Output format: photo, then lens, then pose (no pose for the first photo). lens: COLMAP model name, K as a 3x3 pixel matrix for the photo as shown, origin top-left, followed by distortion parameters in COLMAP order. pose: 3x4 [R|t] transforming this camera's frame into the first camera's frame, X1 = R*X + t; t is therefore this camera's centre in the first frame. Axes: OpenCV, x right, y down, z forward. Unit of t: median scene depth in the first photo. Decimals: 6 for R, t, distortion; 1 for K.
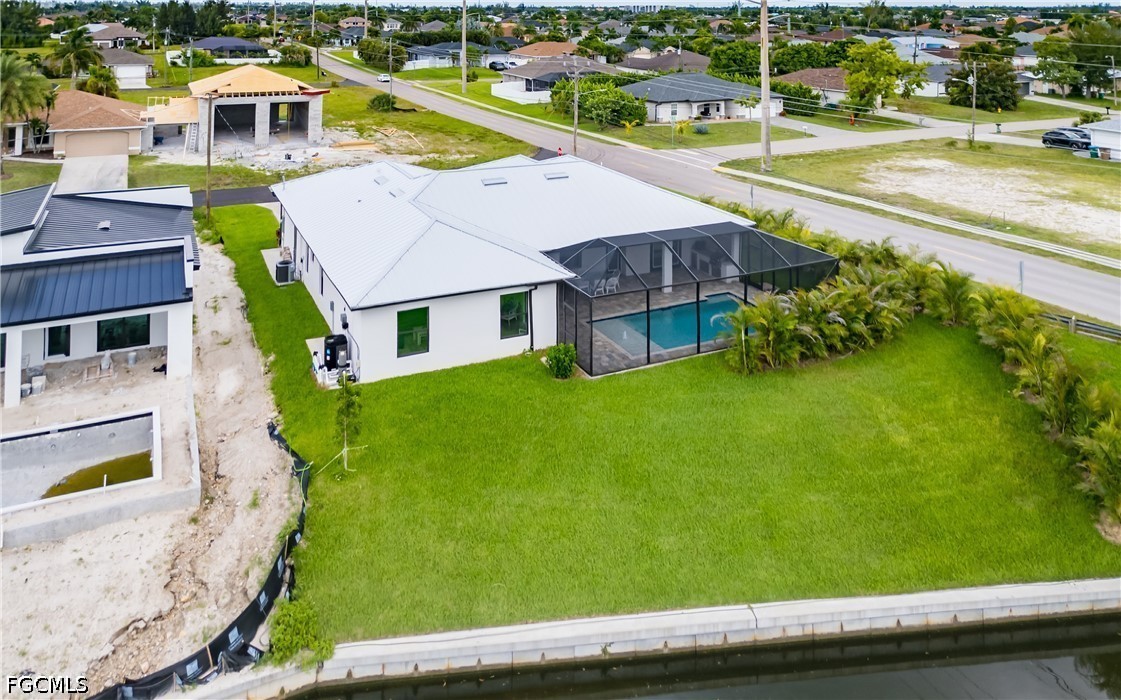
lens RADIAL K [[848.6, 0, 558.3], [0, 848.6, 61.4], [0, 0, 1]] dist [0.020020, -0.001212]
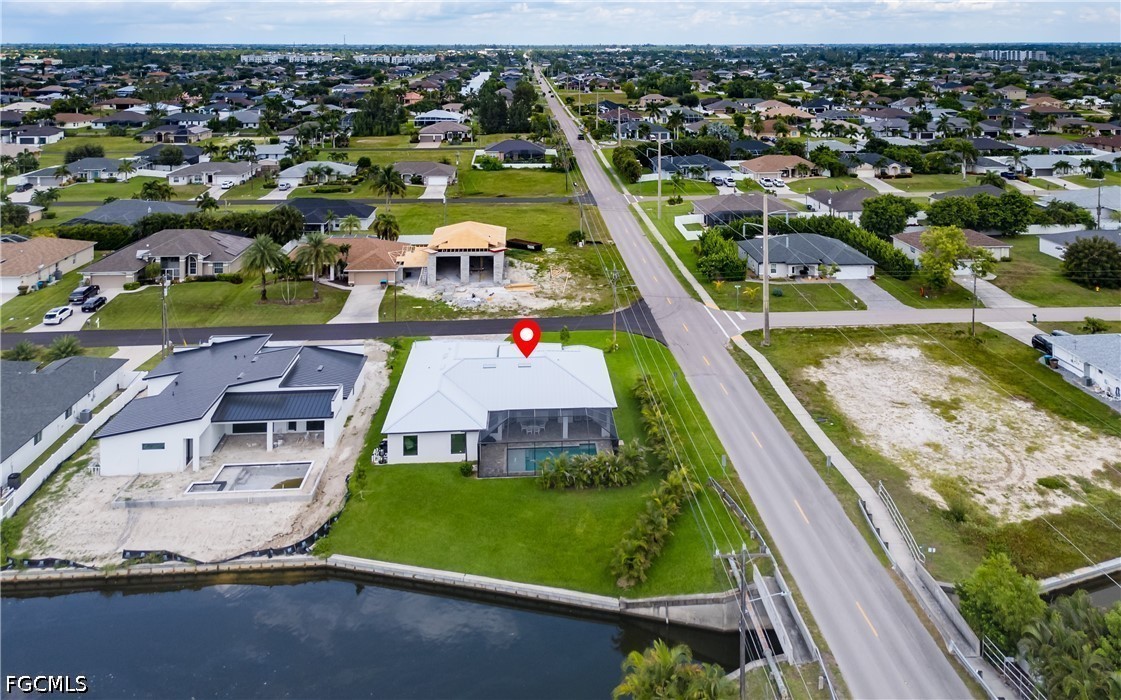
lens RADIAL K [[858.2, 0, 576.1], [0, 858.2, 146.2], [0, 0, 1]] dist [0.031758, -0.010875]
pose [[0.929187, 0.033646, -0.368076, 1.299176], [-0.014657, 0.998419, 0.054265, -0.756214], [0.369320, -0.045027, 0.928211, -1.174549]]
